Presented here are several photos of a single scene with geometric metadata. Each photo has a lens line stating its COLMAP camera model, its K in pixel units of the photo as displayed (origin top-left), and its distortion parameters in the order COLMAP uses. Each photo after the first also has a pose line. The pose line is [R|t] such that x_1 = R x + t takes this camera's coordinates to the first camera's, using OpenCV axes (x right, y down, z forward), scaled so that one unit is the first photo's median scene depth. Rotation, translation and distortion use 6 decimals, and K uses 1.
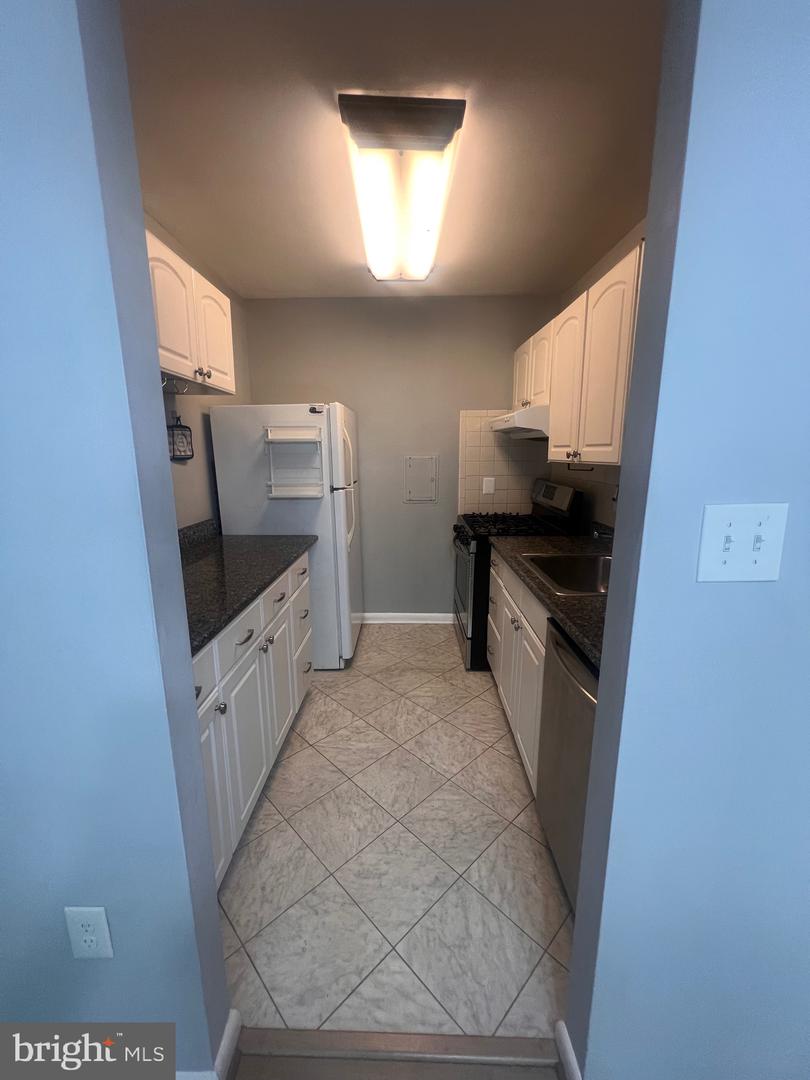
lens RADIAL K [[430.5, 0, 405.0], [0, 430.5, 540.0], [0, 0, 1]] dist [-0.001903, -0.000104]
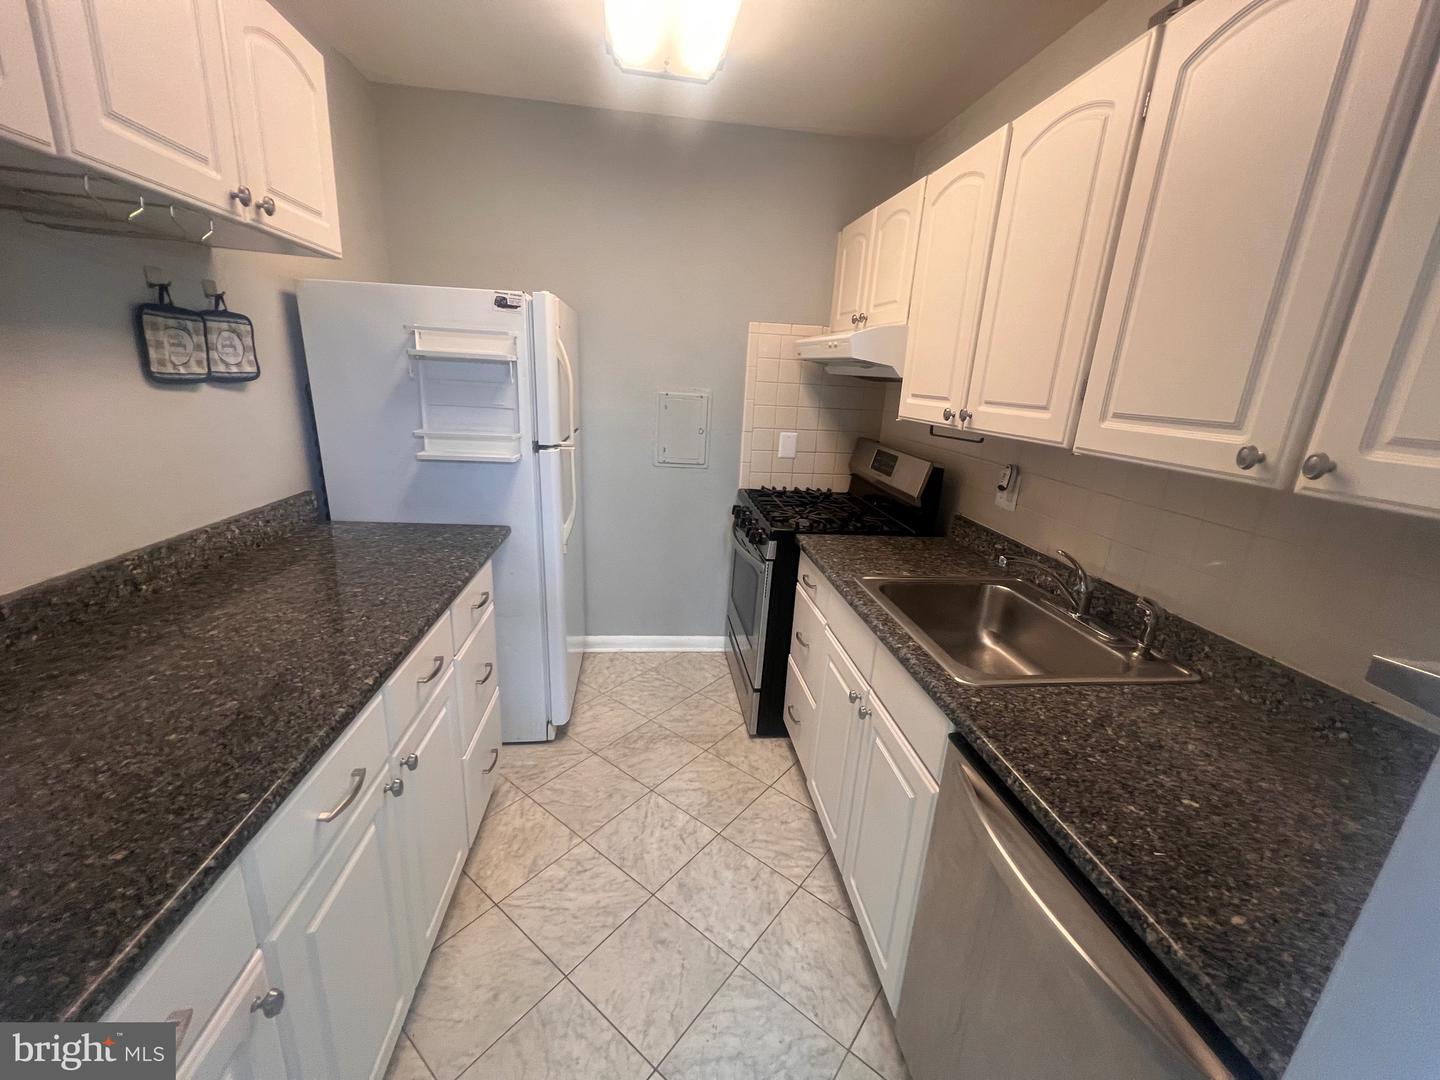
lens RADIAL K [[575.7, 0, 722.0], [0, 575.7, 543.1], [0, 0, 1]] dist [0.000456, -0.000081]
pose [[0.988787, 0.019790, 0.148012, -0.039305], [-0.032060, 0.996200, 0.080978, -0.066379], [-0.145847, -0.084816, 0.985665, 0.215563]]
